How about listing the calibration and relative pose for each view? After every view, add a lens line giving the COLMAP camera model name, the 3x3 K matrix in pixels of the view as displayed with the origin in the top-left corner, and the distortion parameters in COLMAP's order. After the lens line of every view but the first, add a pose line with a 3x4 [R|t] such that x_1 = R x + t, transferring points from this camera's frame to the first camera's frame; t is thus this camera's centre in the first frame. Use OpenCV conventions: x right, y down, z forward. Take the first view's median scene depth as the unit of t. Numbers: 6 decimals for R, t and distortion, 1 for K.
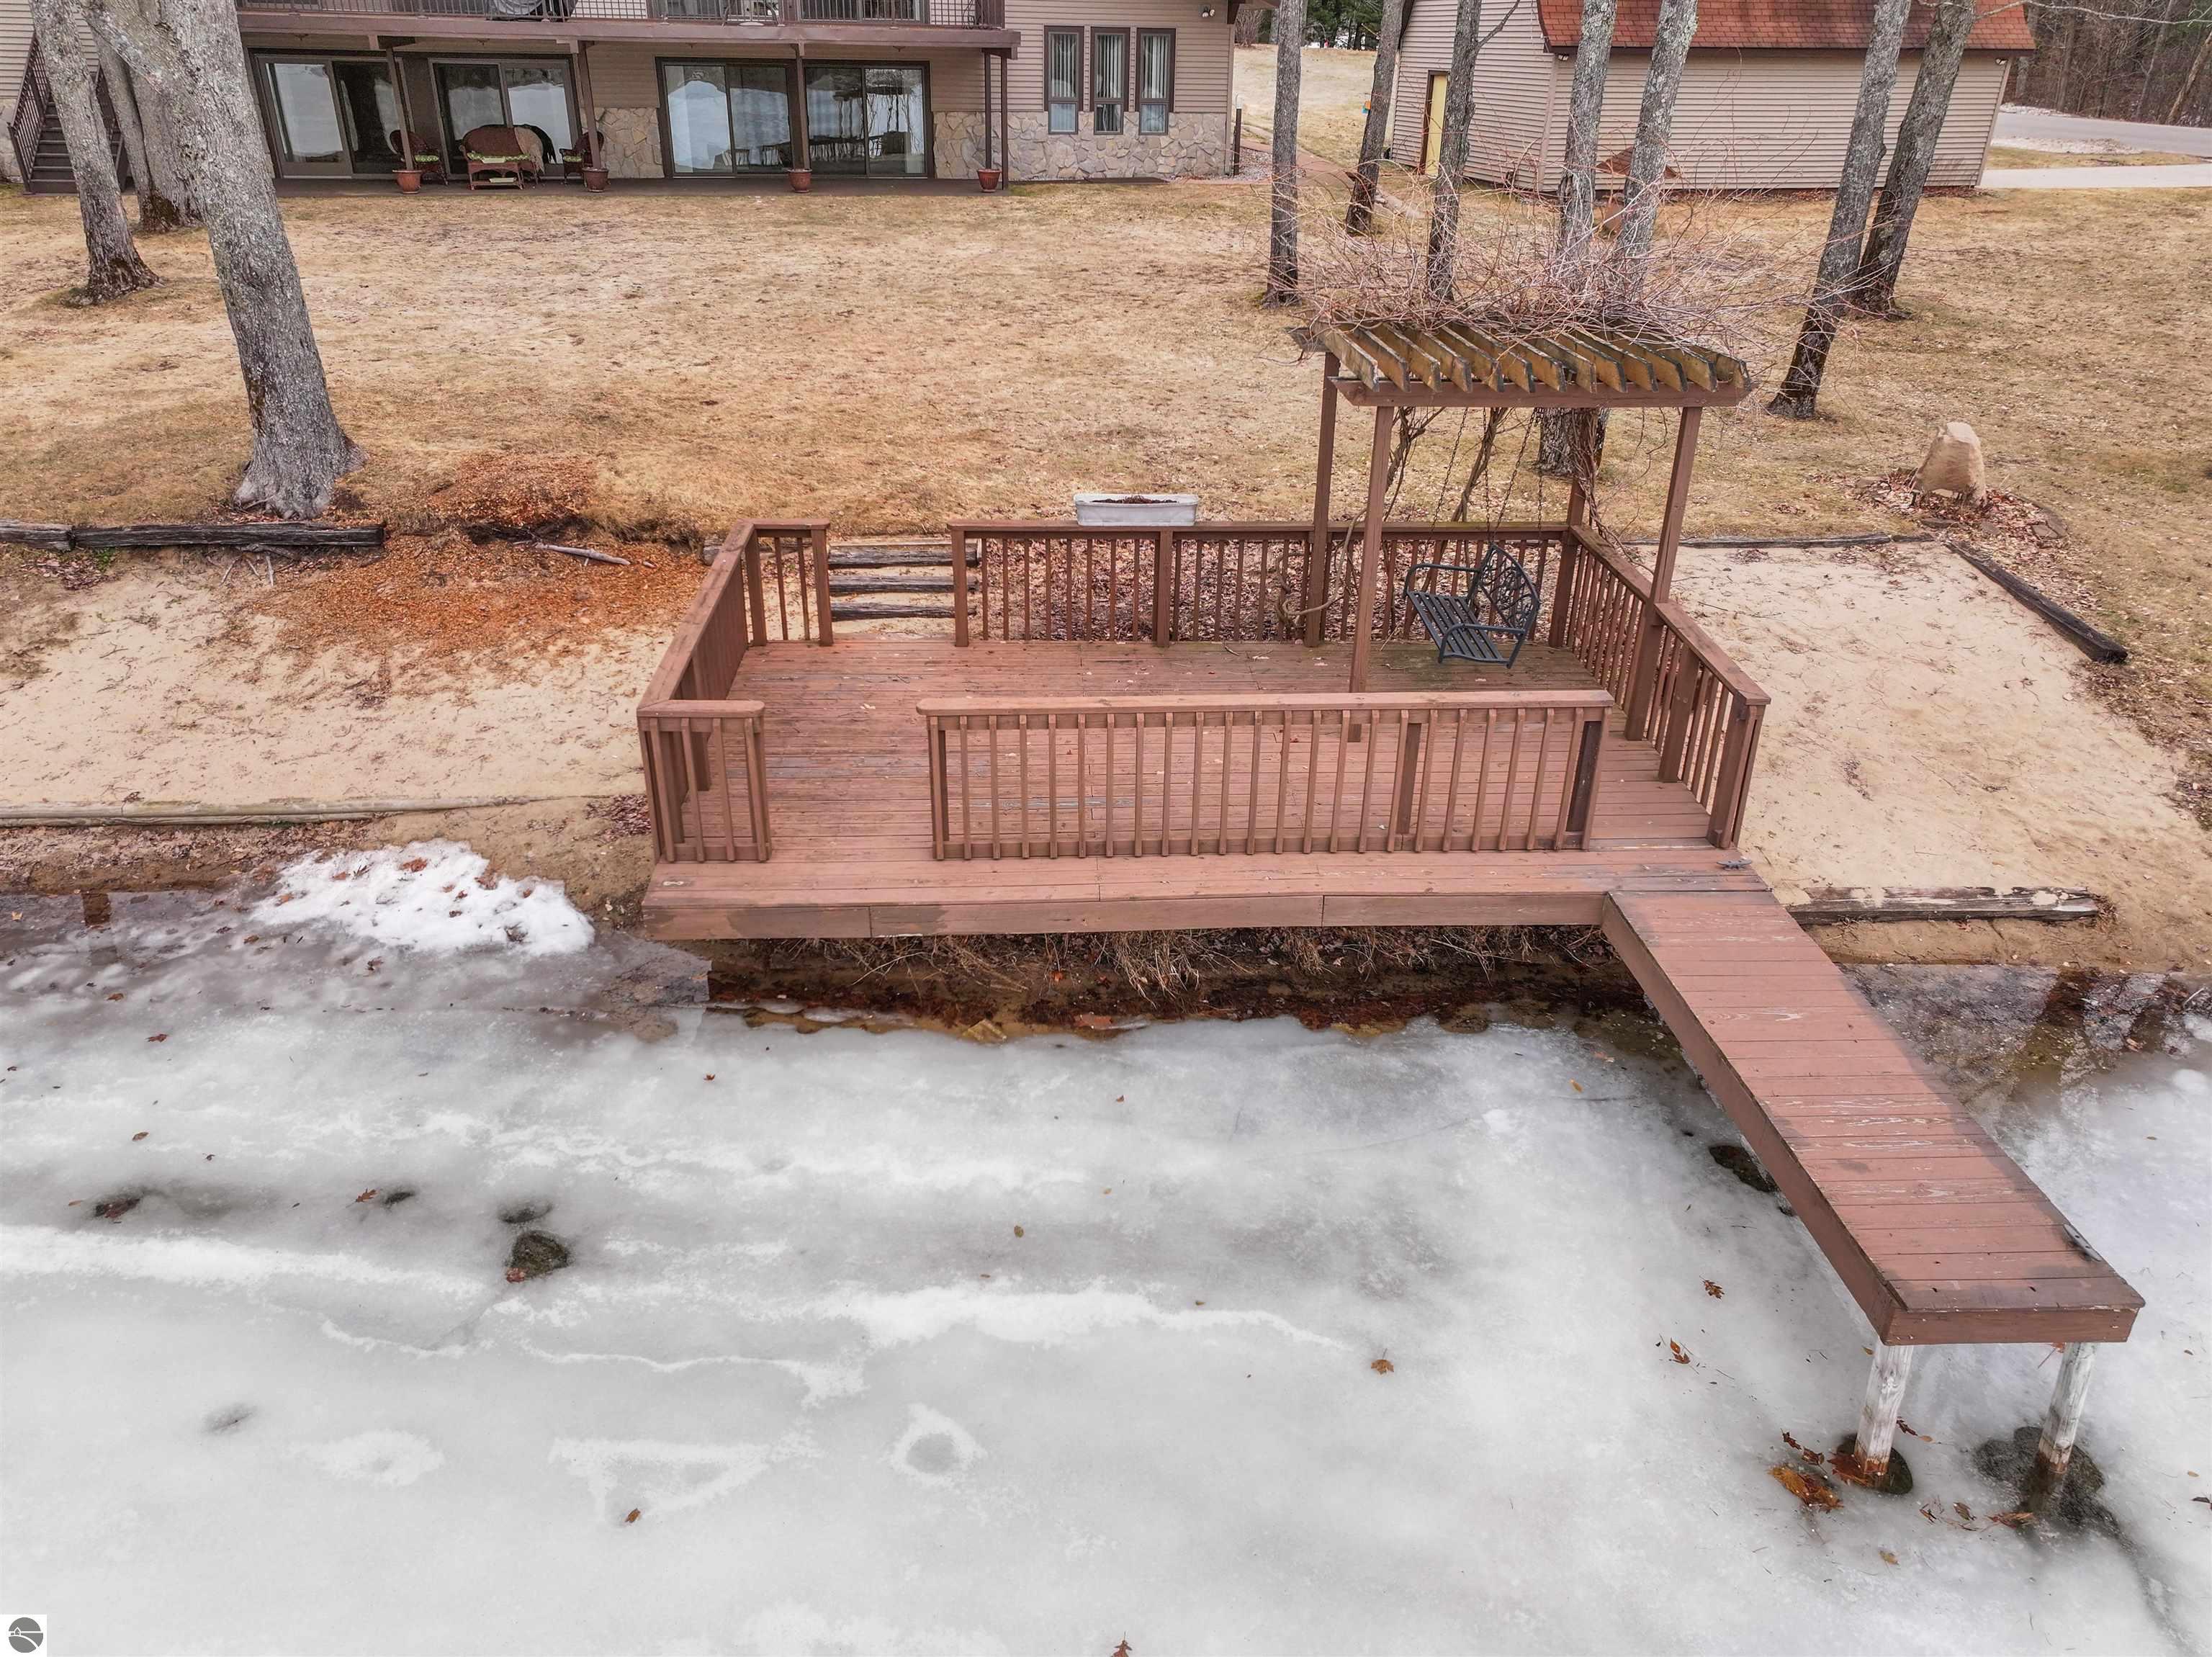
lens RADIAL K [[1562.9, 0, 1106.7], [0, 1562.9, 822.0], [0, 0, 1]] dist [0.000226, 0.018073]
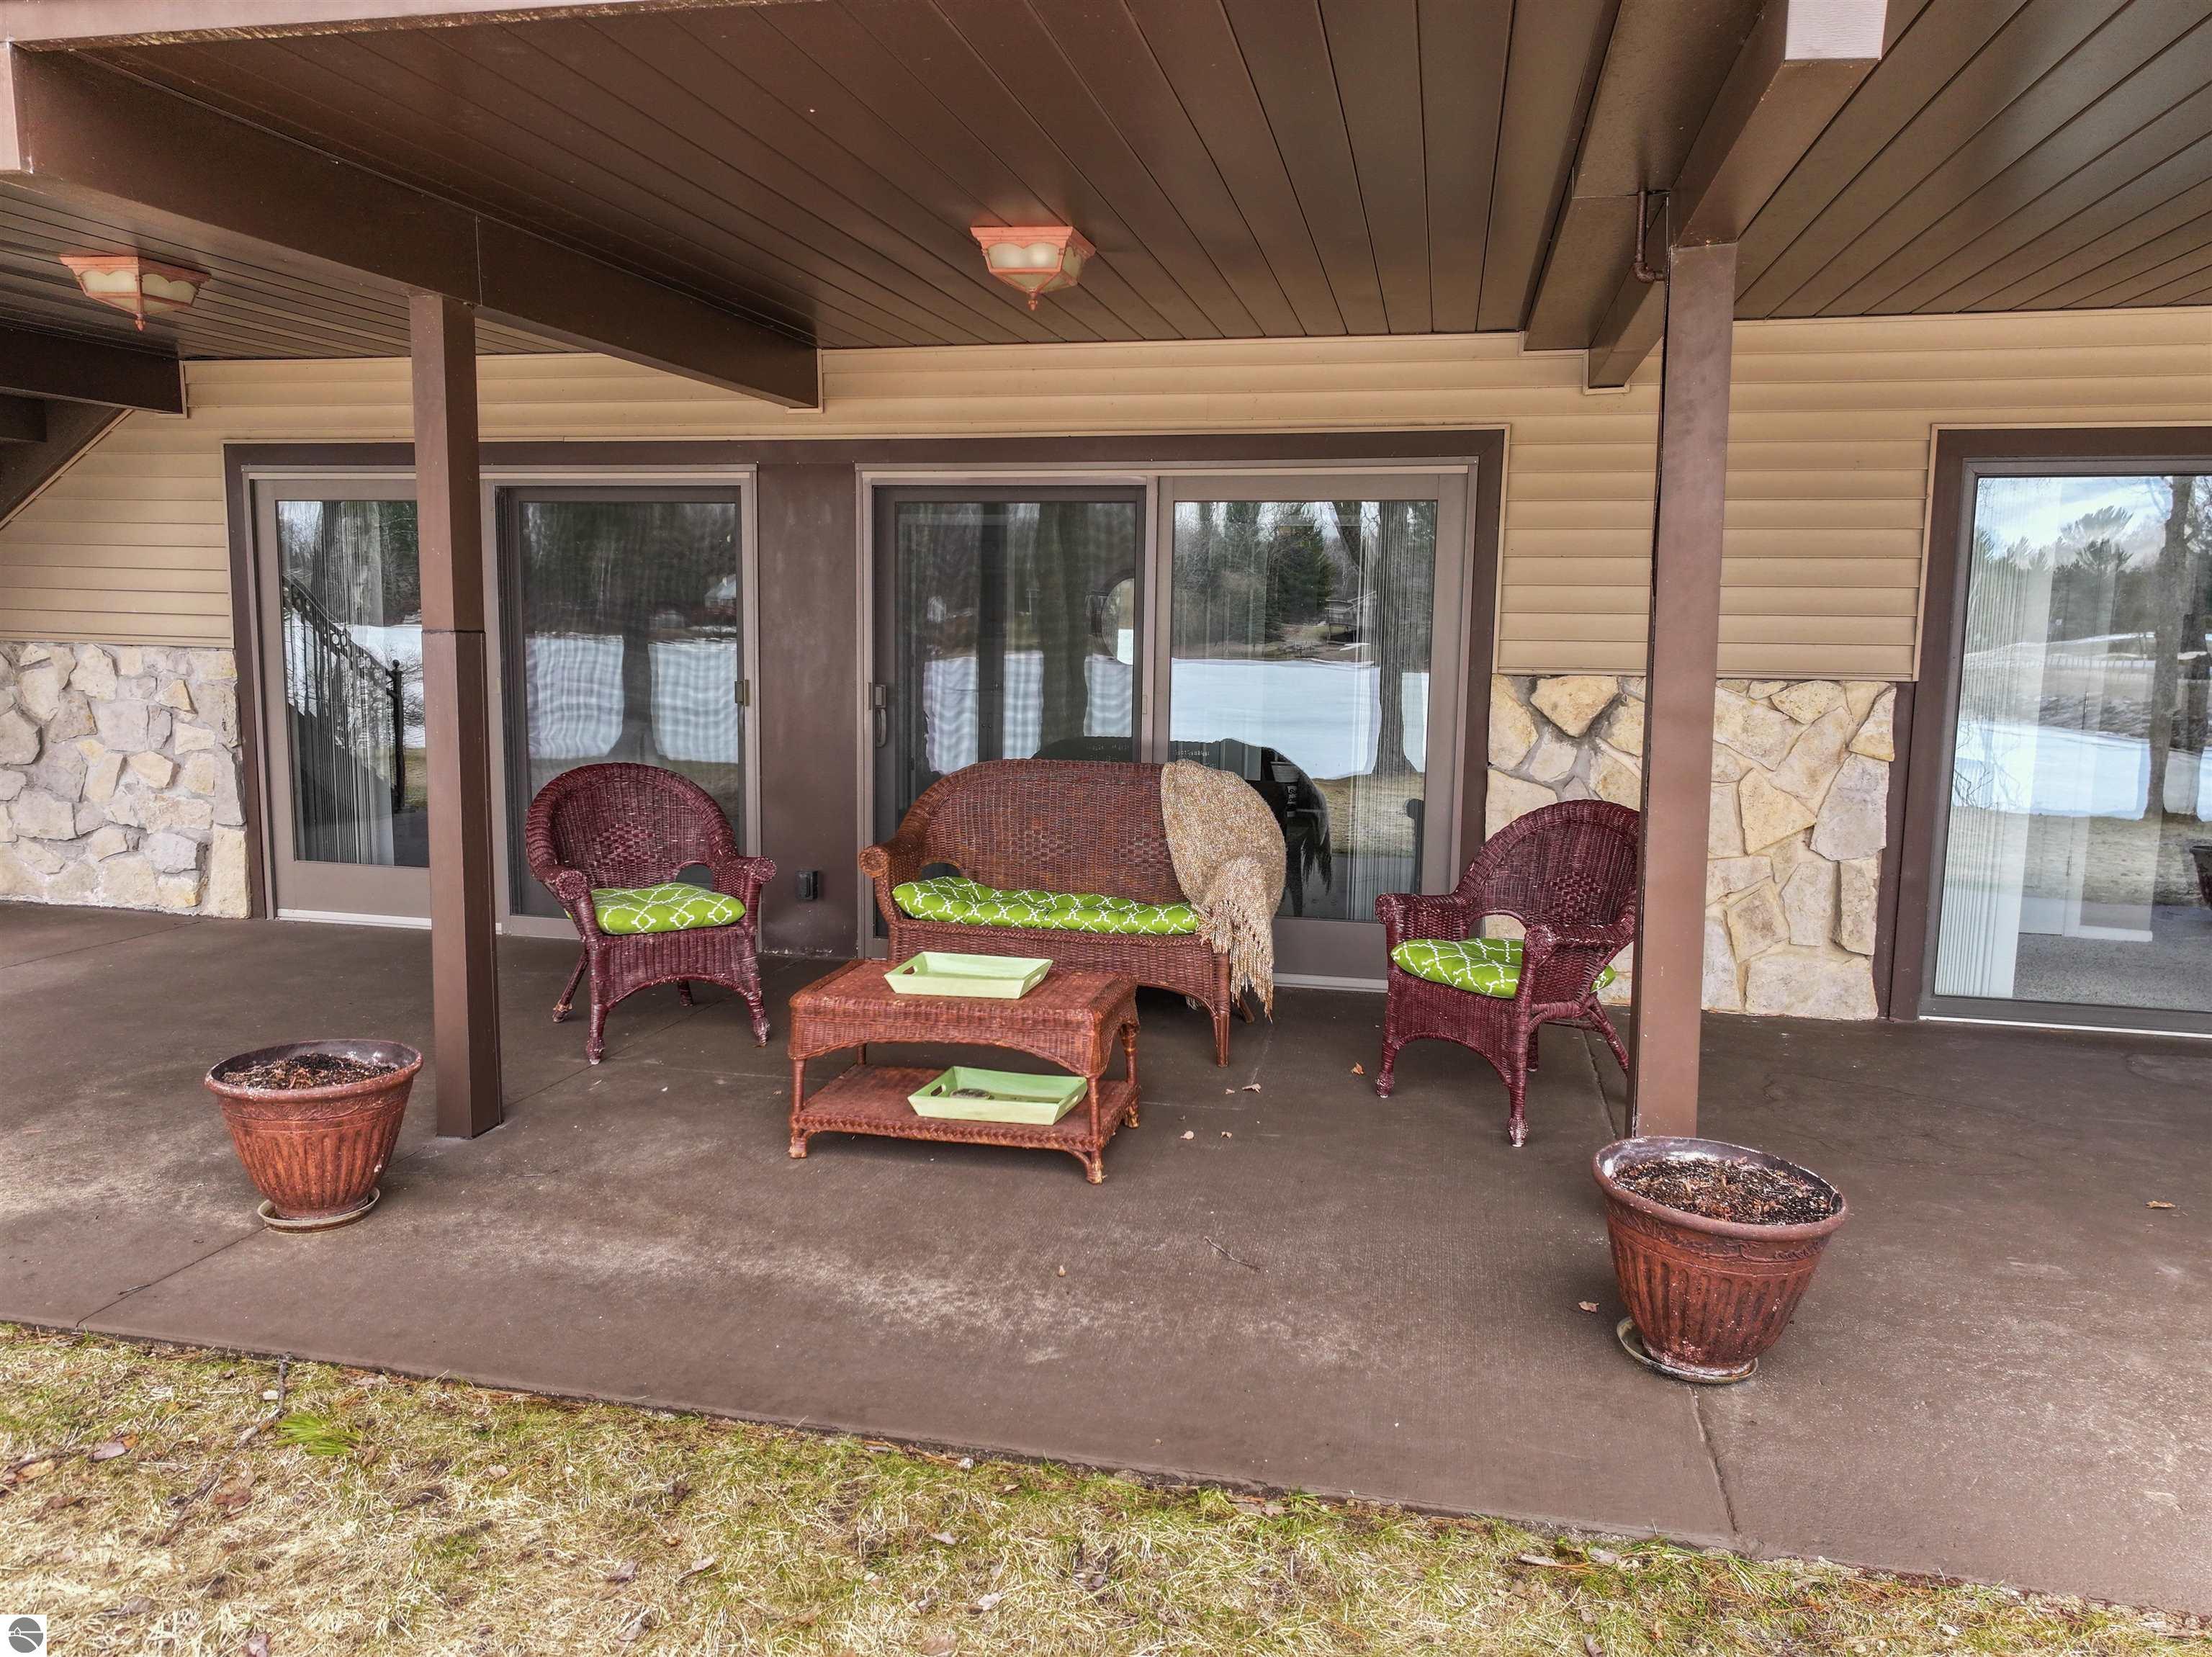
lens RADIAL K [[1562.9, 0, 1106.7], [0, 1562.9, 822.0], [0, 0, 1]] dist [0.000226, 0.018073]
pose [[0.906162, 0.054740, -0.419374, -0.462586], [-0.193349, 0.935519, -0.295668, -0.577565], [0.376147, 0.349009, 0.858316, 1.273985]]
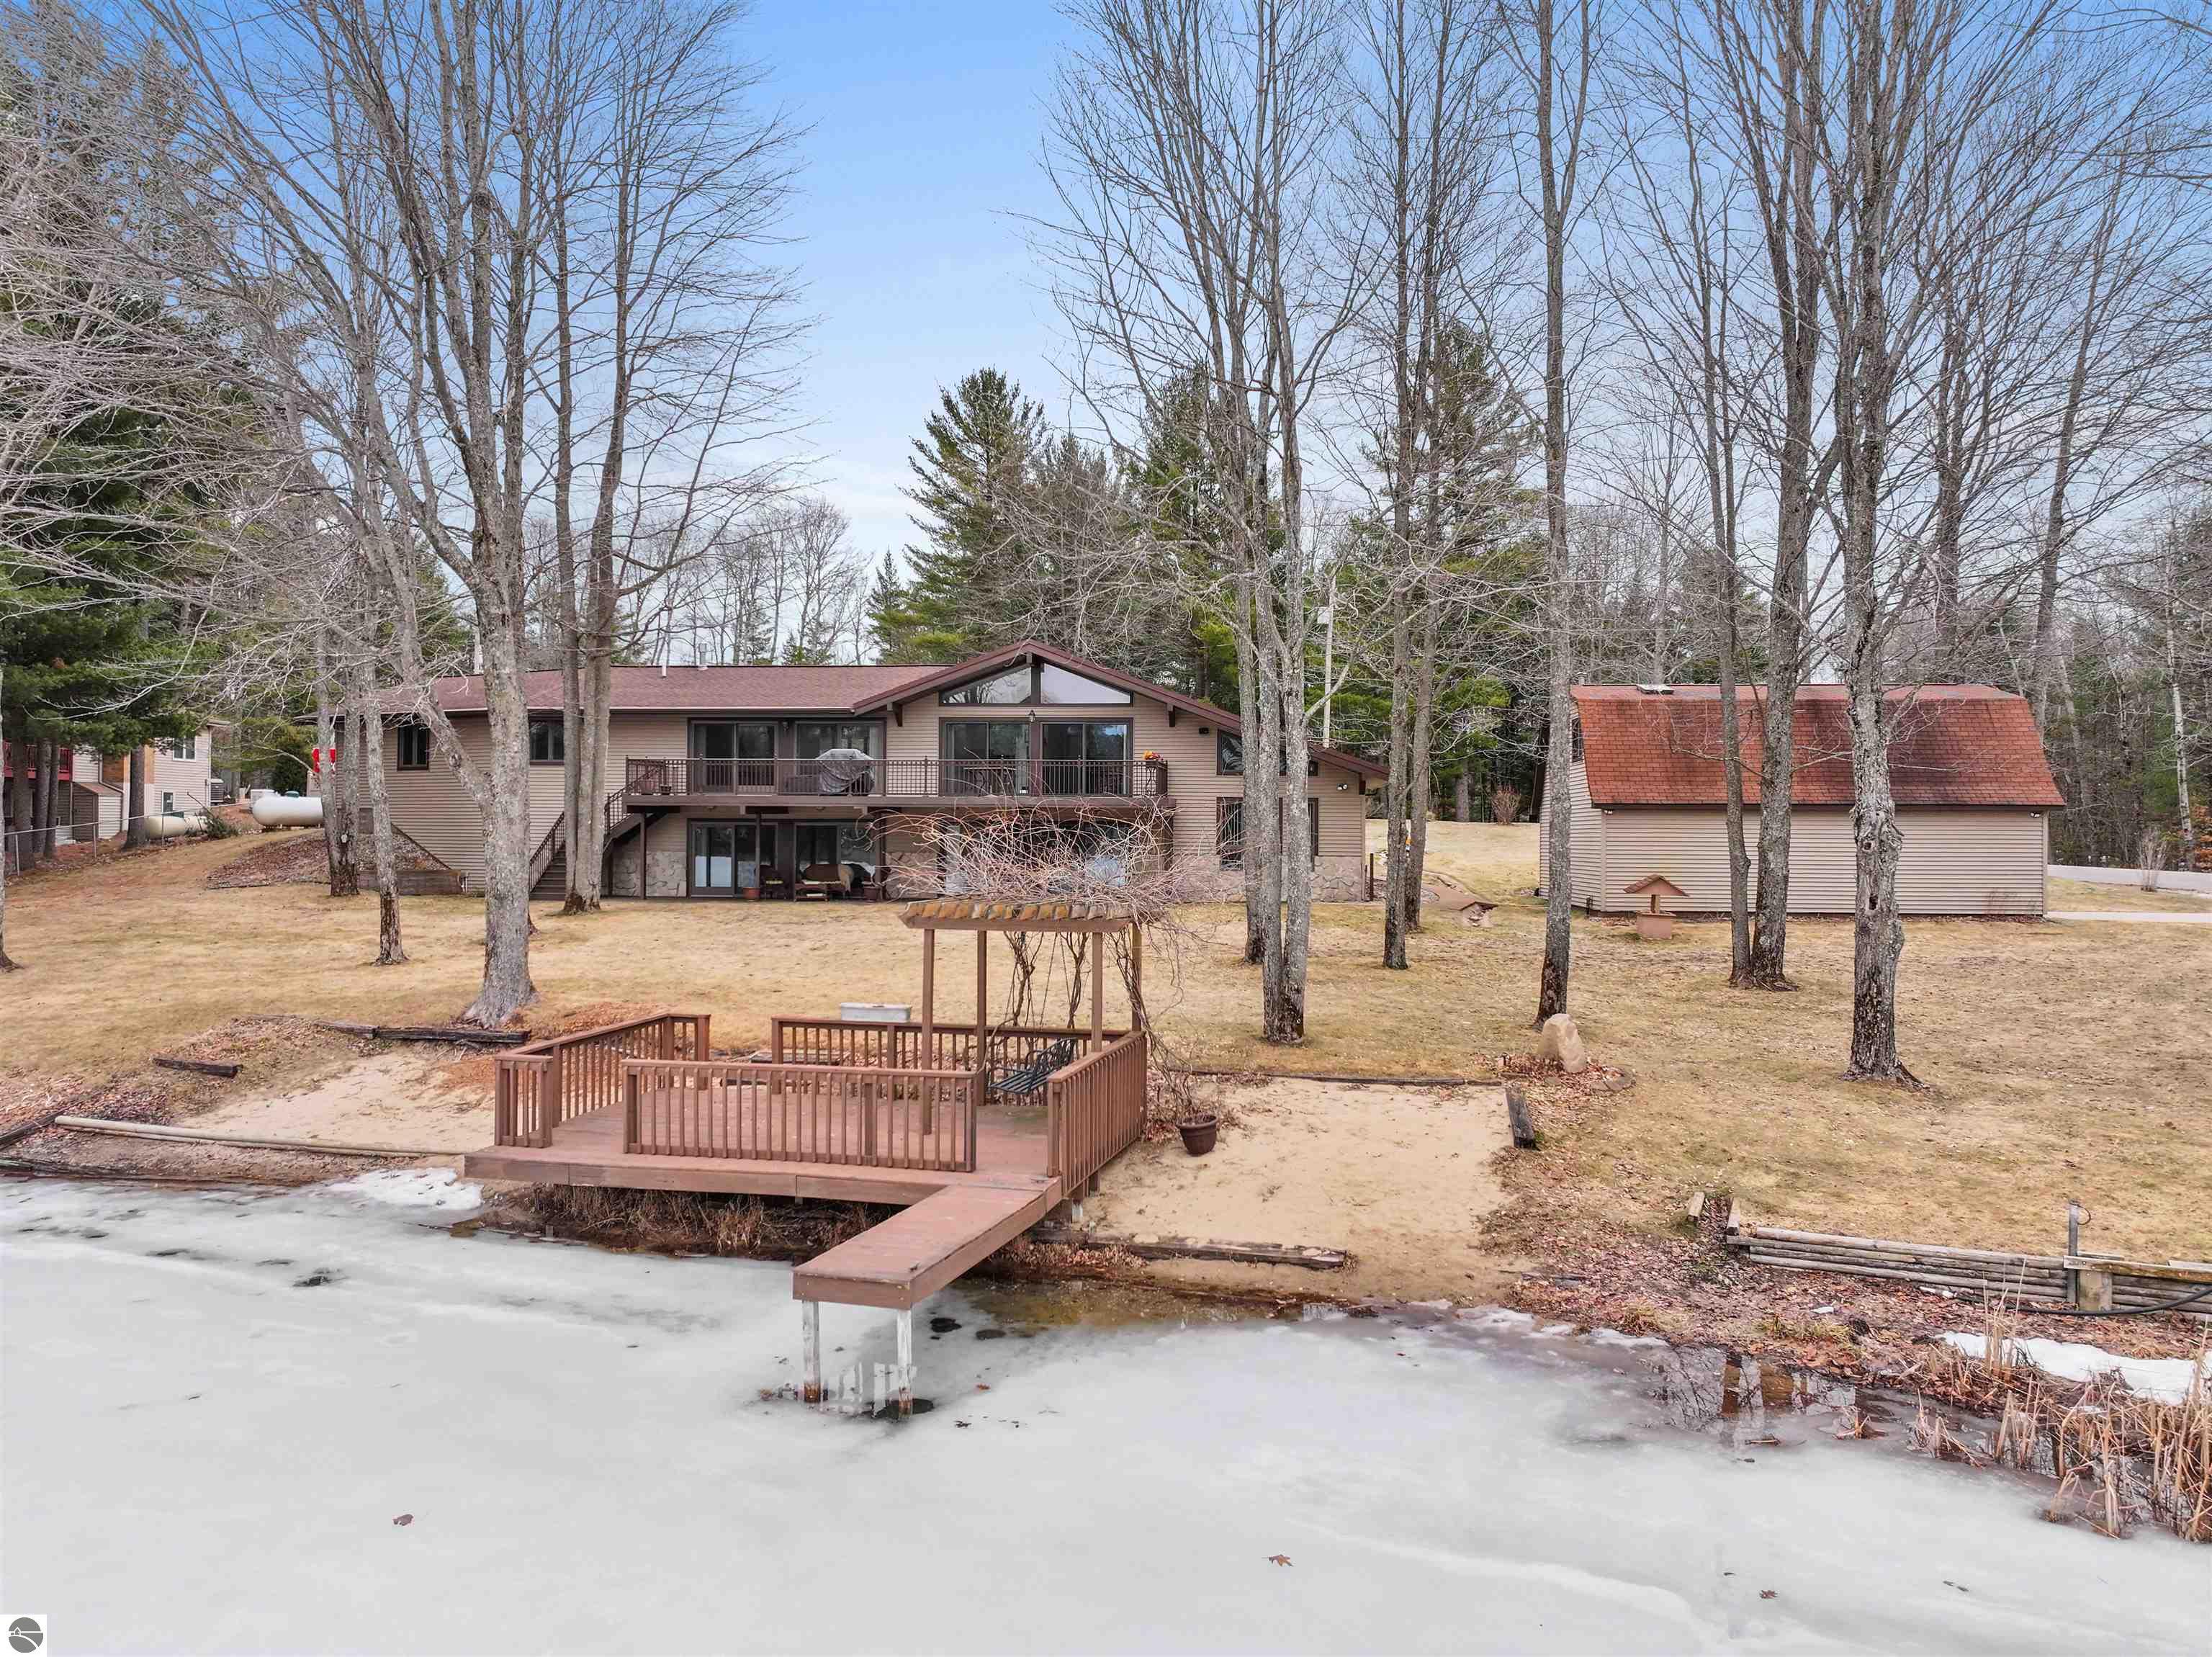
lens RADIAL K [[1562.9, 0, 1106.7], [0, 1562.9, 822.0], [0, 0, 1]] dist [0.000226, 0.018073]
pose [[0.952310, -0.011173, -0.304929, 0.453368], [-0.130722, 0.888040, -0.440791, 0.189630], [0.275714, 0.459631, 0.844228, -0.251330]]
